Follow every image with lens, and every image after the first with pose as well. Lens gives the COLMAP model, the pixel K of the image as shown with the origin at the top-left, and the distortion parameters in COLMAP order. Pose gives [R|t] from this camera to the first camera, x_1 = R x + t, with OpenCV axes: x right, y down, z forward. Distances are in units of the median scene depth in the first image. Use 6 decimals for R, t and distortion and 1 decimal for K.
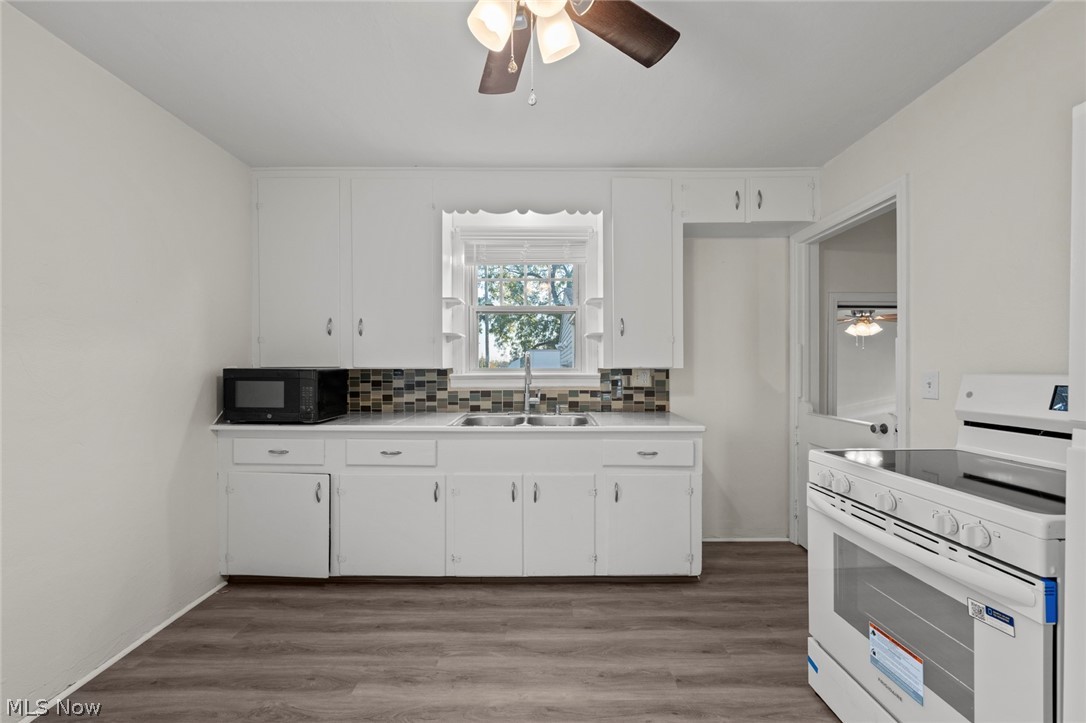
lens RADIAL K [[439.2, 0, 541.2], [0, 439.2, 370.0], [0, 0, 1]] dist [0.000377, -0.000029]
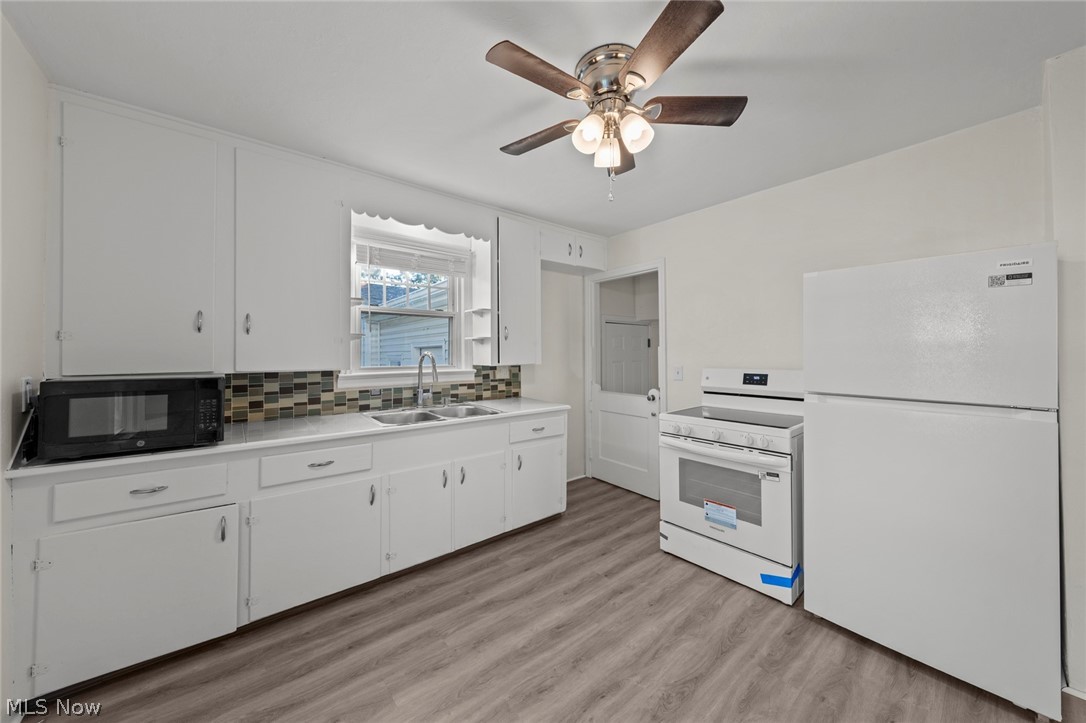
lens RADIAL K [[388.8, 0, 542.7], [0, 388.8, 347.6], [0, 0, 1]] dist [-0.000484, -0.000067]
pose [[0.772162, 0.006464, 0.635393, -0.496325], [0.007243, 0.999794, -0.018973, -0.037177], [-0.635385, 0.019252, 0.771956, 0.063724]]
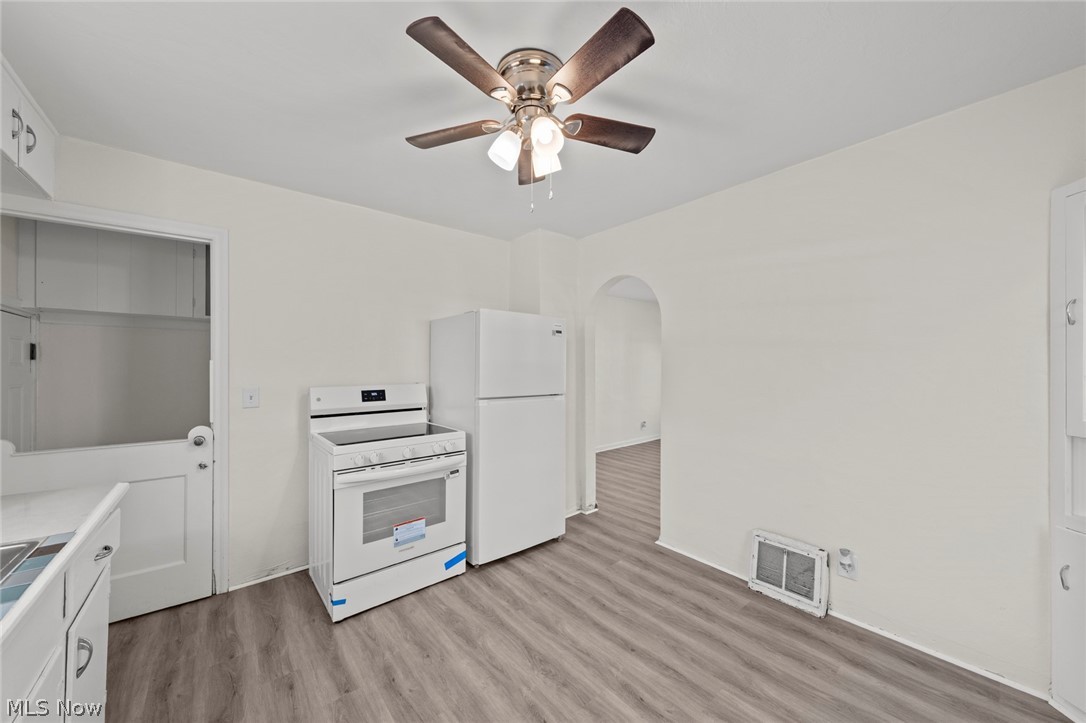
lens RADIAL K [[395.6, 0, 541.5], [0, 395.6, 363.9], [0, 0, 1]] dist [-0.000082, -0.000057]
pose [[-0.636584, 0.007899, 0.771167, -0.499477], [0.008952, 0.999956, -0.002852, -0.046041], [-0.771155, 0.005088, -0.636627, 0.865586]]
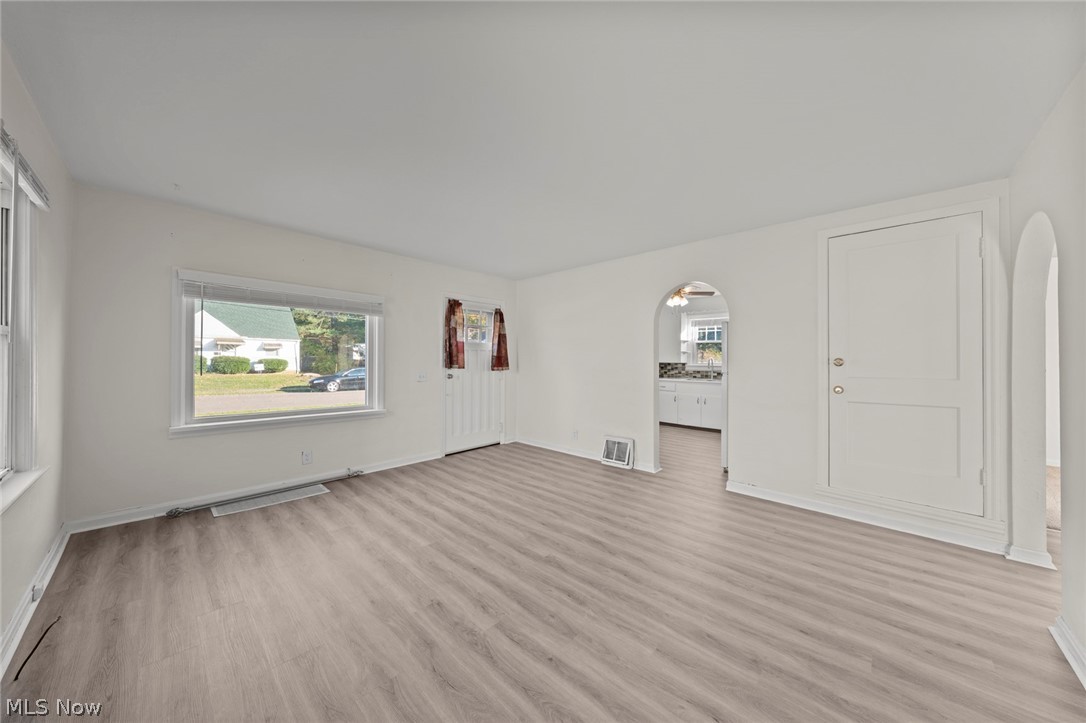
lens RADIAL K [[367.7, 0, 540.5], [0, 367.7, 359.5], [0, 0, 1]] dist [-0.001219, -0.000069]
pose [[0.721995, 0.006035, -0.691872, 0.968998], [-0.015274, 0.999857, -0.007217, 0.008206], [0.691730, 0.015778, 0.721984, -1.772658]]
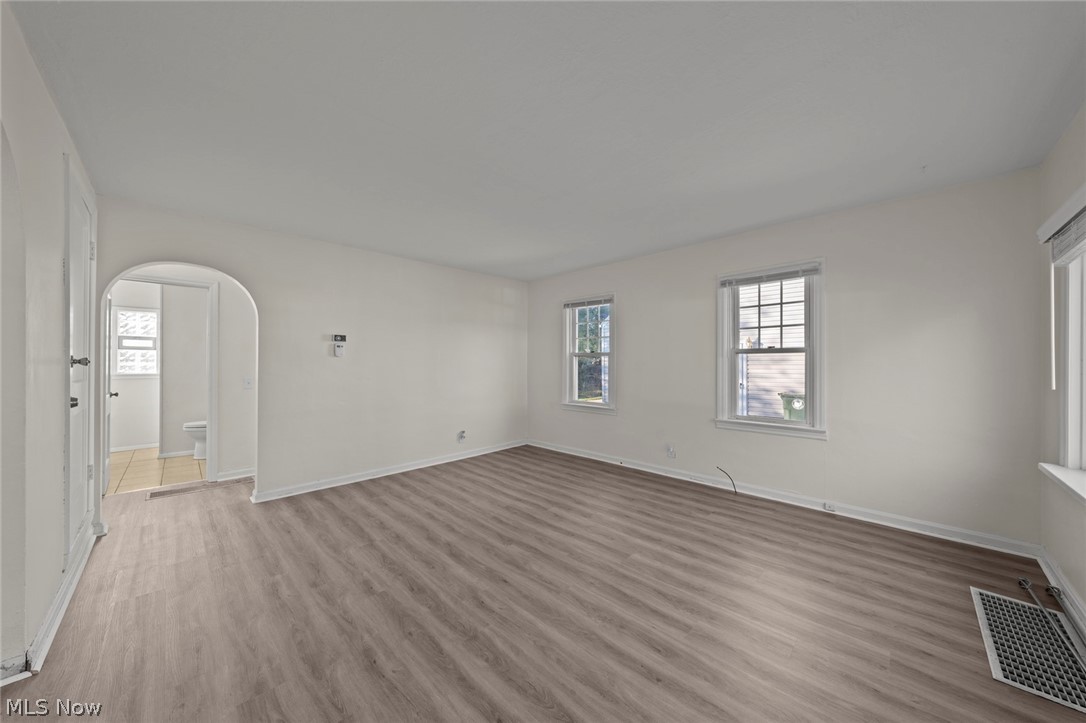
lens RADIAL K [[367.7, 0, 540.5], [0, 367.7, 359.5], [0, 0, 1]] dist [-0.001219, -0.000069]
pose [[-0.704048, 0.014620, 0.710002, -0.319228], [0.008326, 0.999889, -0.012334, 0.008383], [-0.710104, -0.002772, -0.704091, -0.545060]]
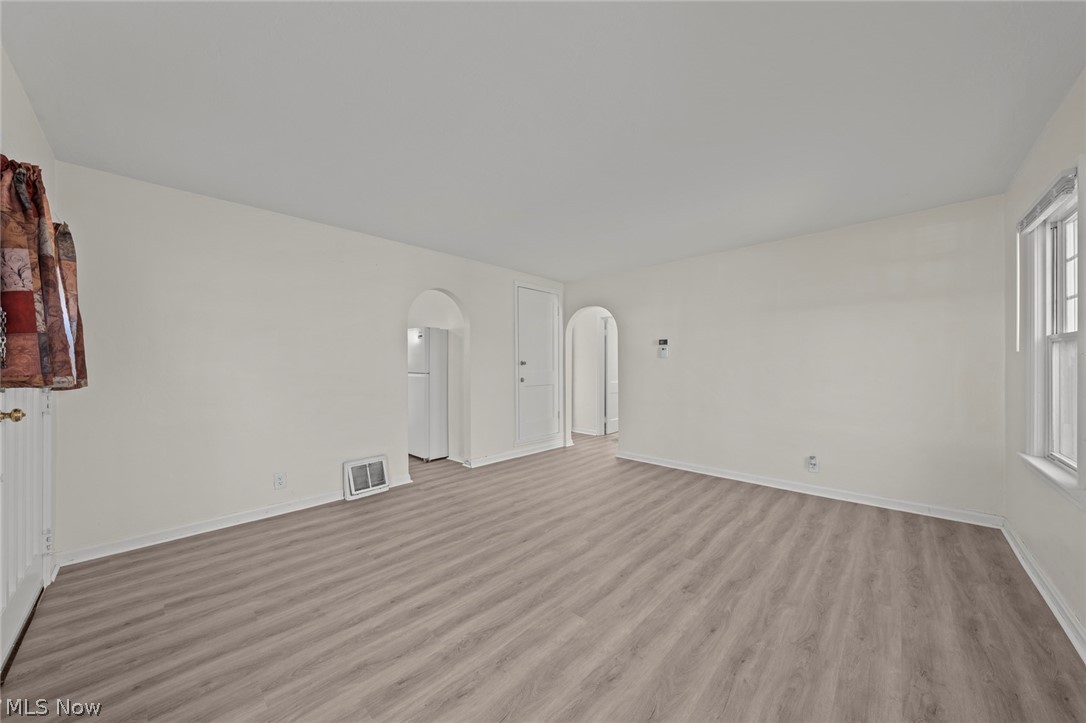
lens RADIAL K [[373.6, 0, 544.3], [0, 373.6, 365.4], [0, 0, 1]] dist [-0.000694, -0.000057]
pose [[0.690422, 0.002132, 0.723404, -0.373956], [0.003131, 0.999977, -0.005936, 0.016531], [-0.723400, 0.006363, 0.690400, -1.719150]]
